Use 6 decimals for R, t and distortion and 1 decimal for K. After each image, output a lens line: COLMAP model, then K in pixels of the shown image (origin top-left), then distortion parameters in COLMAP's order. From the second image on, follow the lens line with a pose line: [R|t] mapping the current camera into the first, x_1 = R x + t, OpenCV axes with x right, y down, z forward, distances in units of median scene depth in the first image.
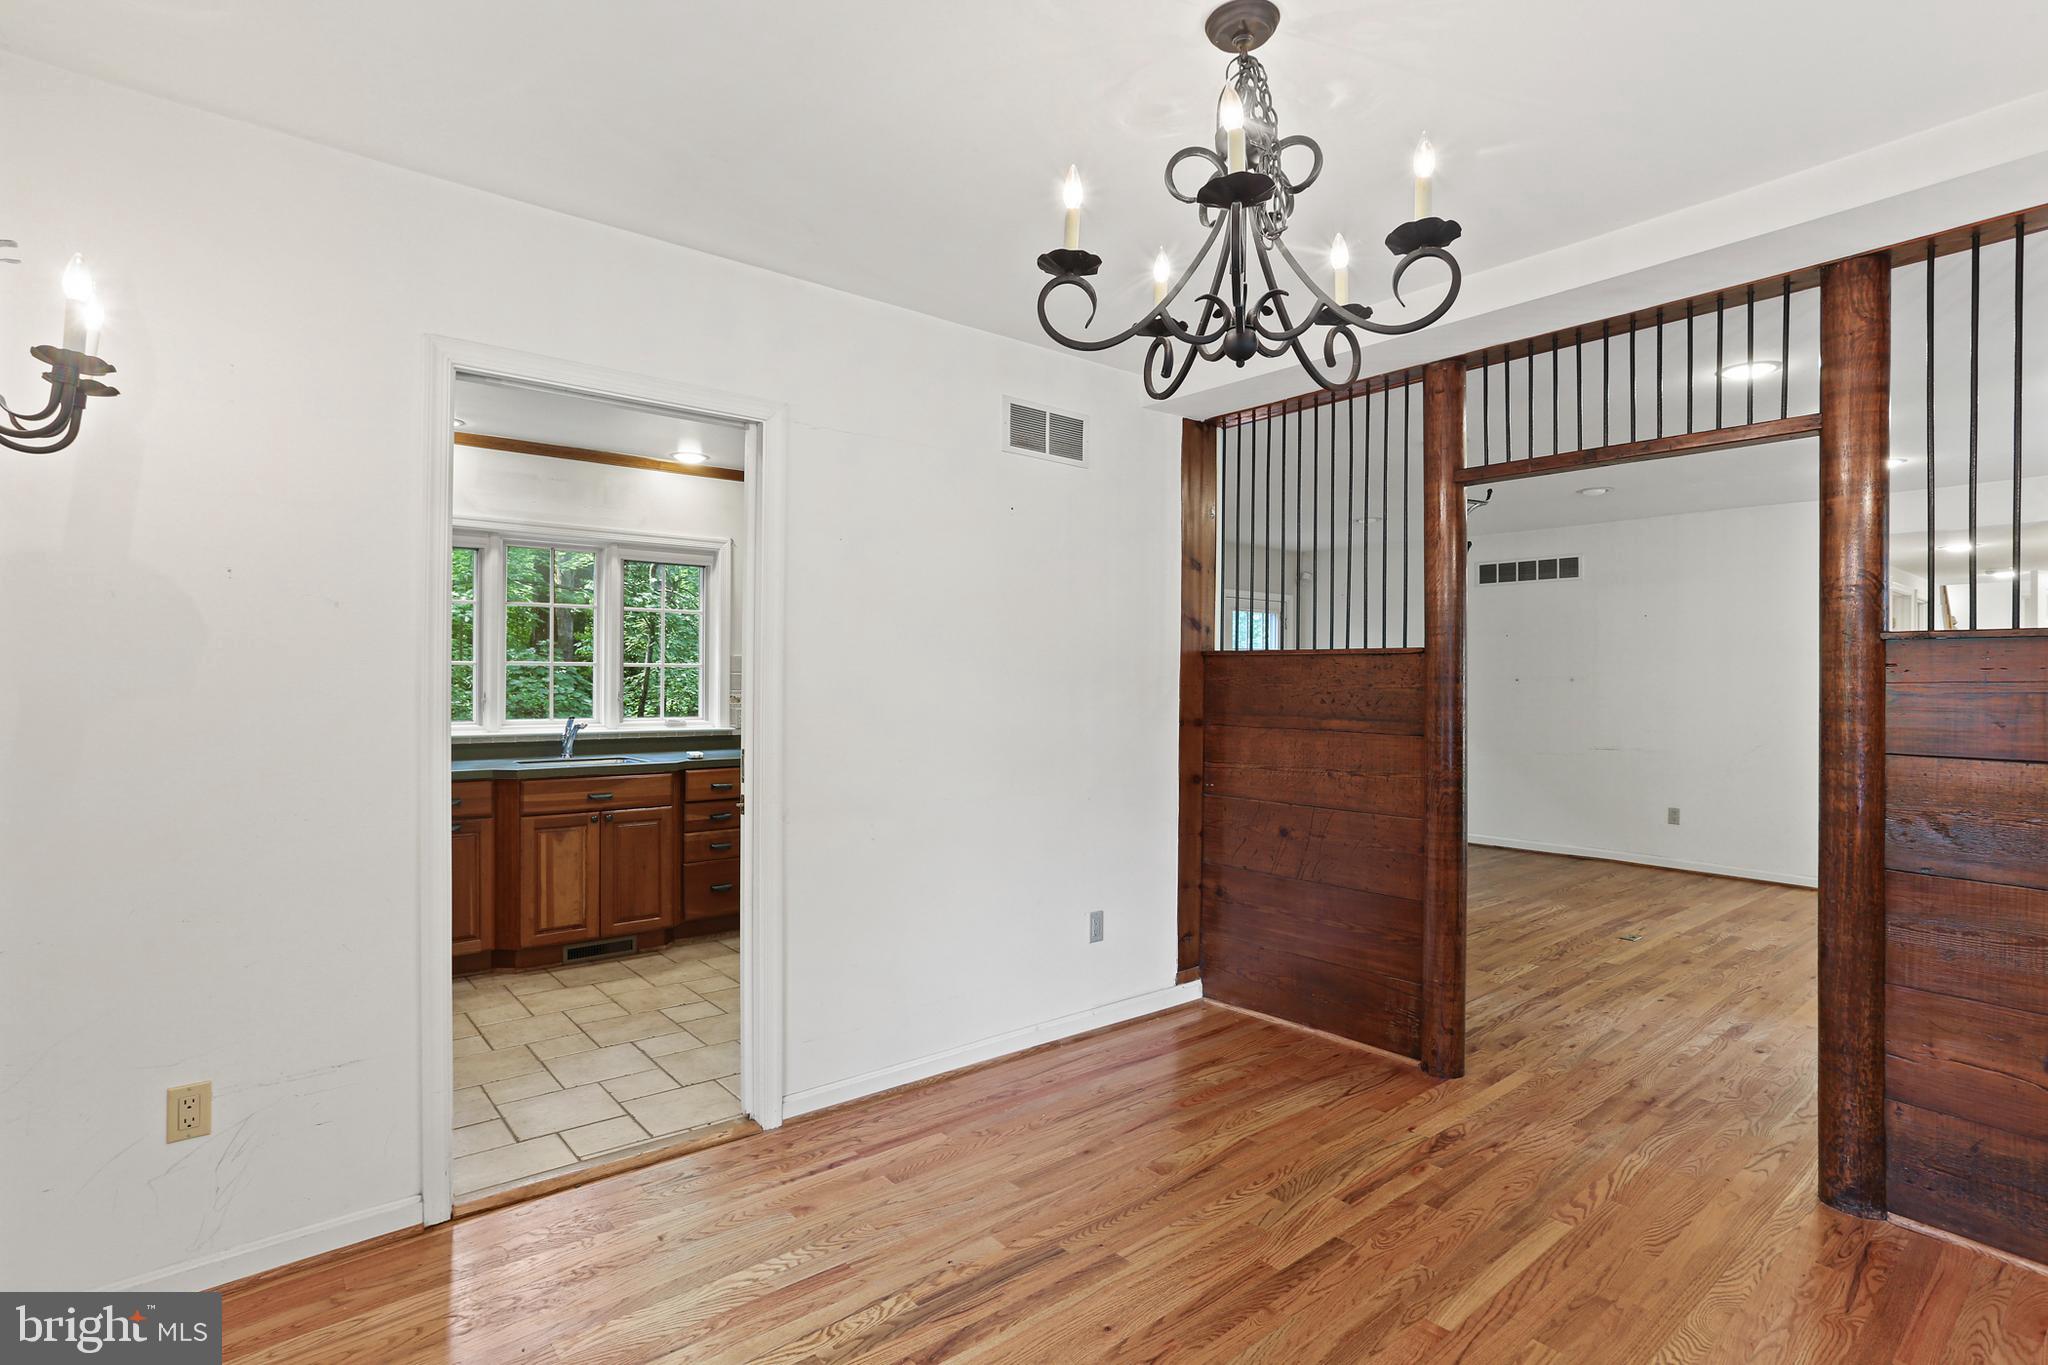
lens RADIAL K [[1004.8, 0, 1012.1], [0, 1004.8, 678.7], [0, 0, 1]] dist [-0.054336, 0.038170]
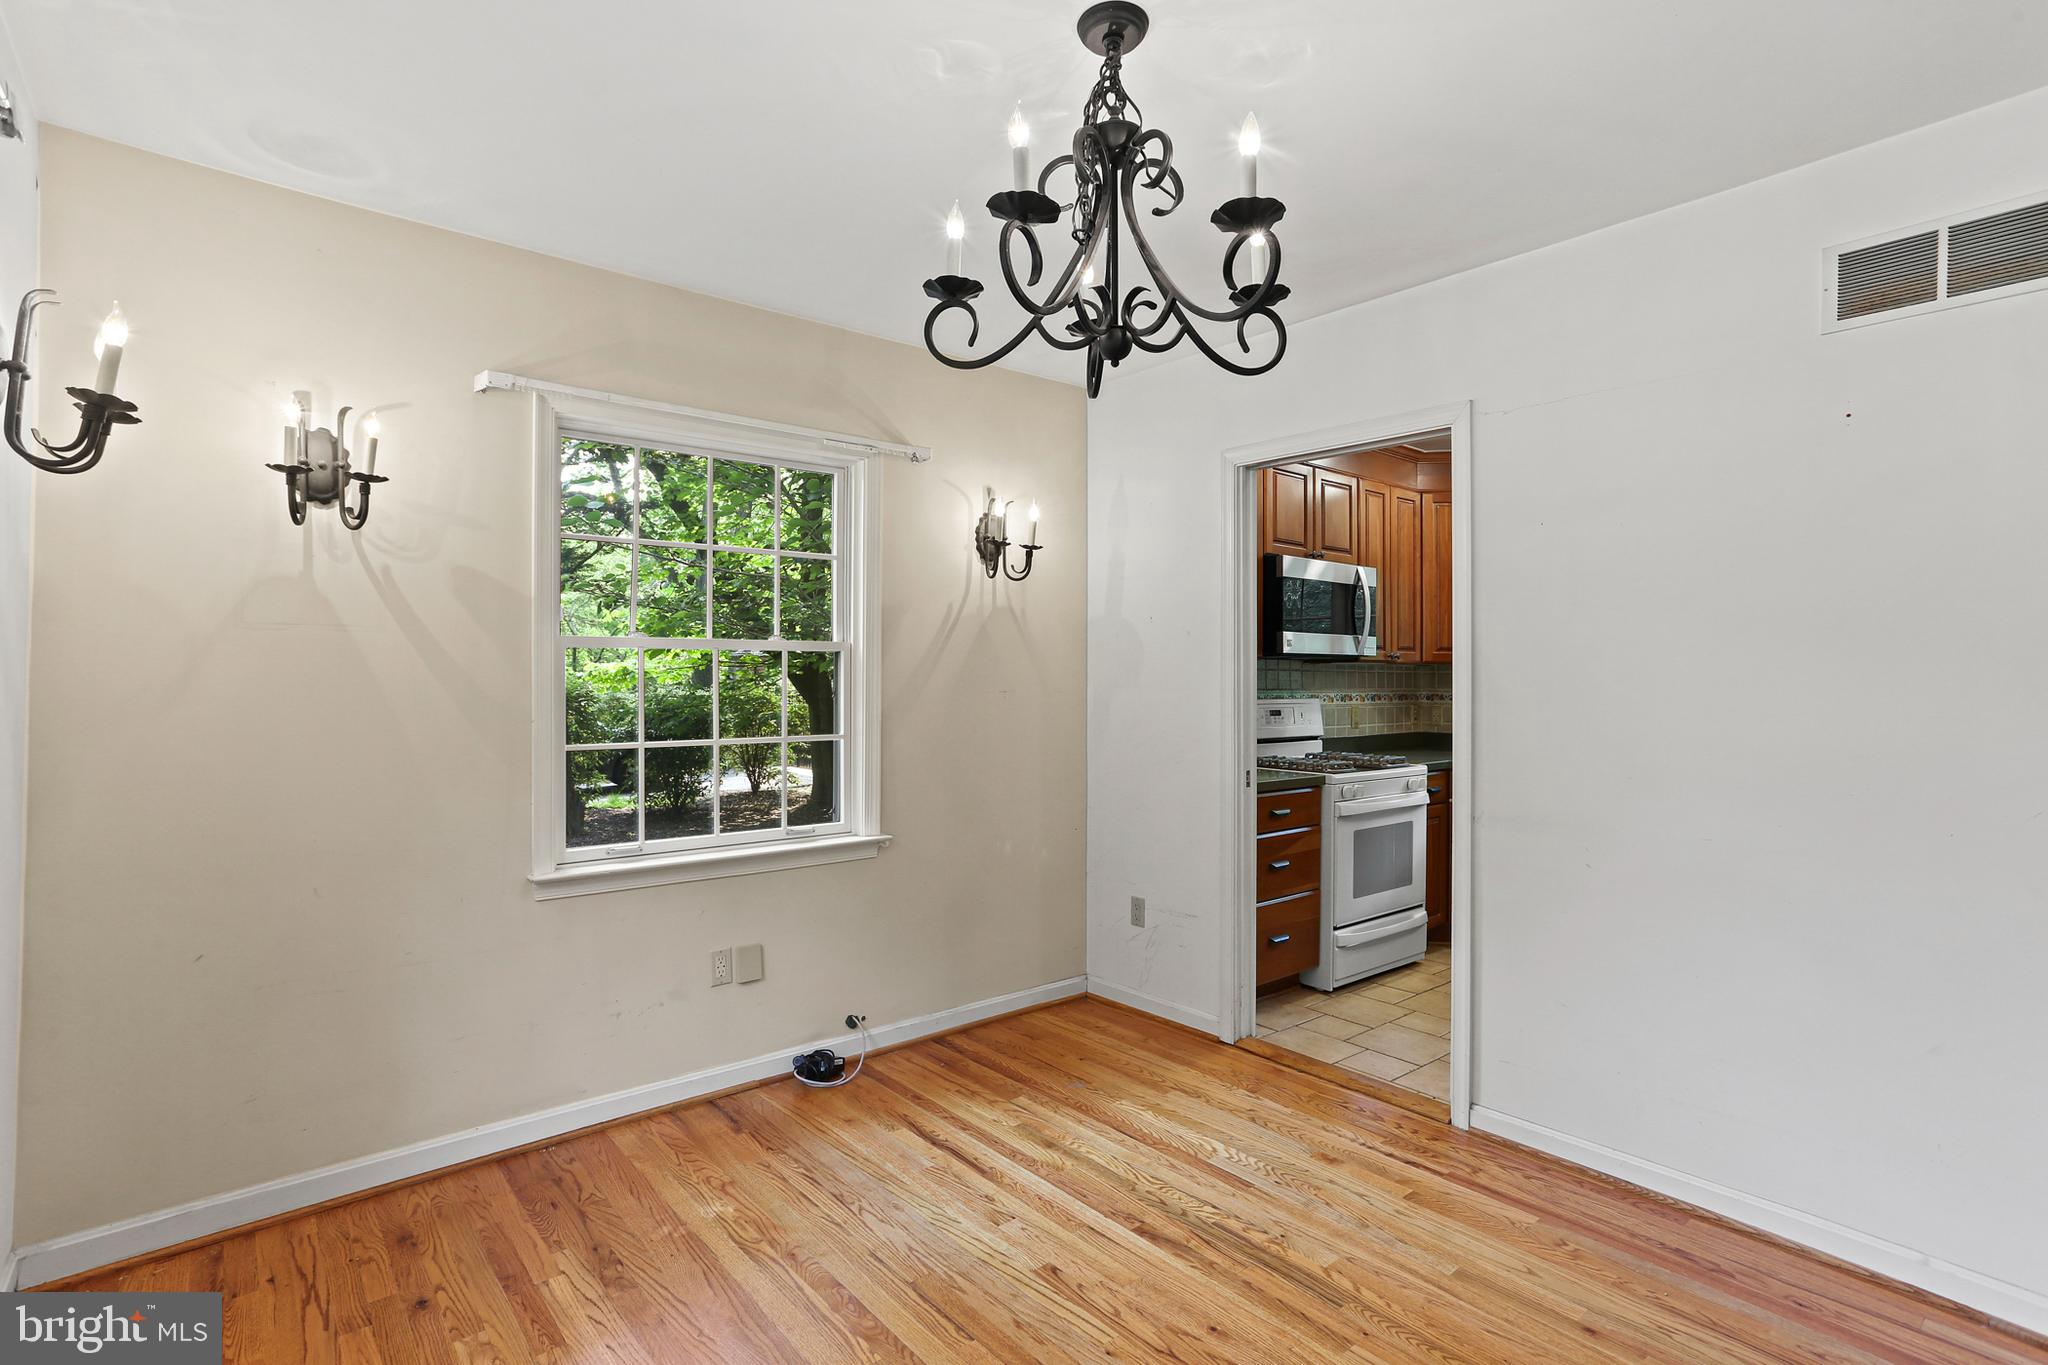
lens RADIAL K [[1004.8, 0, 1012.1], [0, 1004.8, 678.7], [0, 0, 1]] dist [-0.054336, 0.038170]
pose [[-0.024744, -0.003320, -0.999688, 0.780627], [0.015901, 0.999867, -0.003714, -0.009033], [0.999567, -0.015988, -0.024688, 0.574674]]
